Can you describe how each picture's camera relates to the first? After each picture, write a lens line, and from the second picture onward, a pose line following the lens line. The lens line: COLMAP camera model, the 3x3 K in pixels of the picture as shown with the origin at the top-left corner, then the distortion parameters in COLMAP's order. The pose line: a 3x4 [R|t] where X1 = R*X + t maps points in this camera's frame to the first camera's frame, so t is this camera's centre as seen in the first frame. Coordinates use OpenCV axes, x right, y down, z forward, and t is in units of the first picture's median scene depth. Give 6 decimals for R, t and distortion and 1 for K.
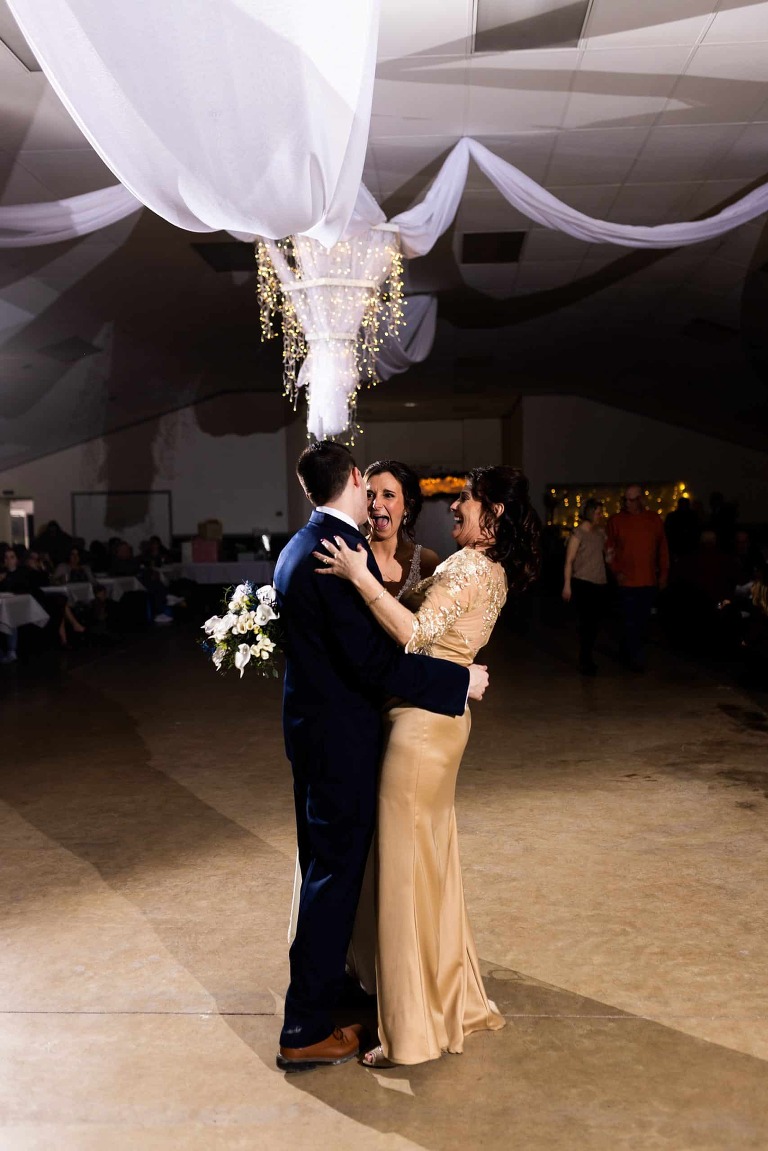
lens RADIAL K [[1176.9, 0, 401.5], [0, 1176.9, 580.3], [0, 0, 1]] dist [0.004218, 0.000000]
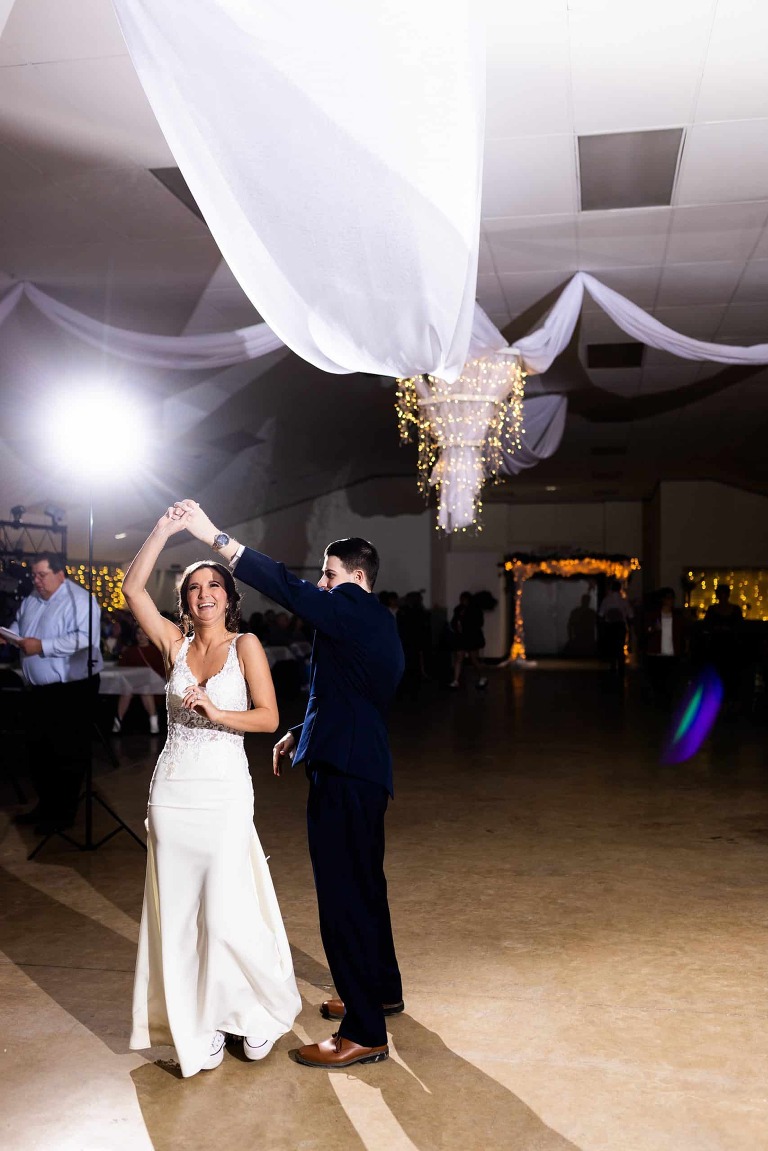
lens RADIAL K [[1176.9, 0, 383.7], [0, 1176.9, 572.1], [0, 0, 1]] dist [0.004218, 0.000000]
pose [[0.989732, 0.017764, -0.141829, 0.032704], [-0.027731, 0.997258, -0.068610, 0.000143], [0.140221, 0.071838, 0.987511, -0.142276]]
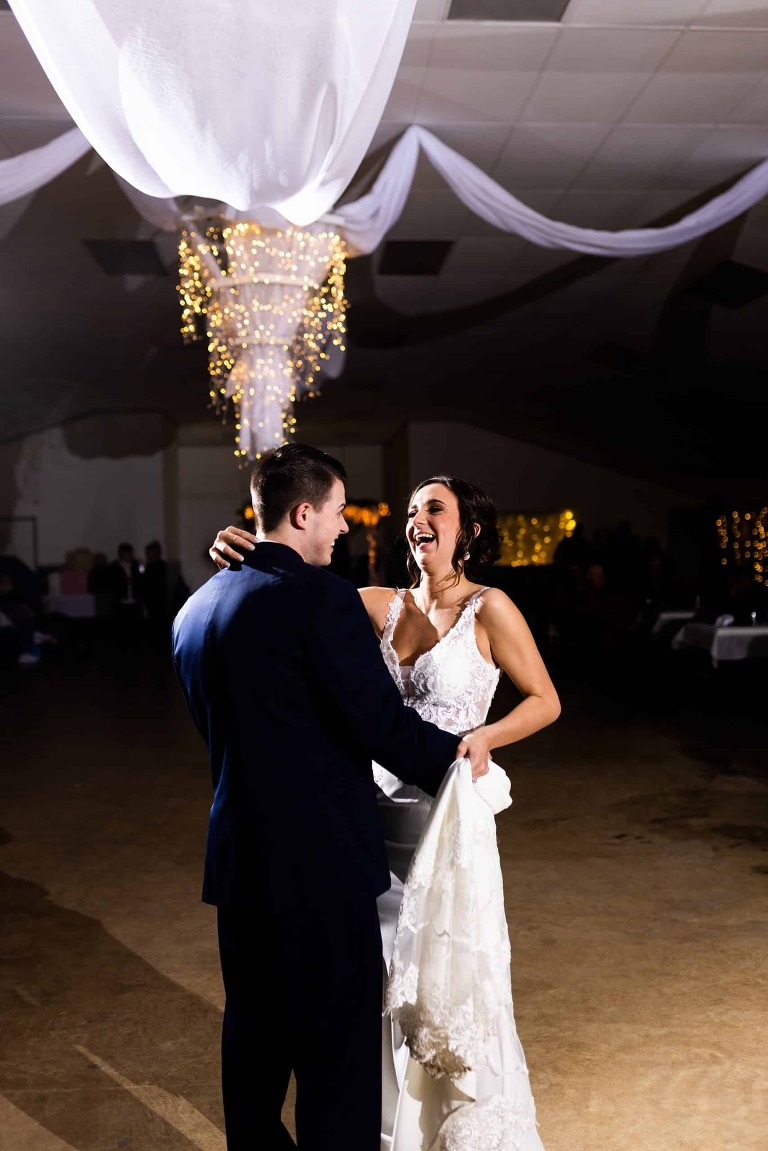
lens RADIAL K [[1176.9, 0, 434.6], [0, 1176.9, 567.1], [0, 0, 1]] dist [0.004218, 0.000000]
pose [[0.988980, -0.002973, 0.148017, -0.065661], [0.008219, 0.999359, -0.034837, -0.006611], [-0.147818, 0.035670, 0.988371, 0.118720]]
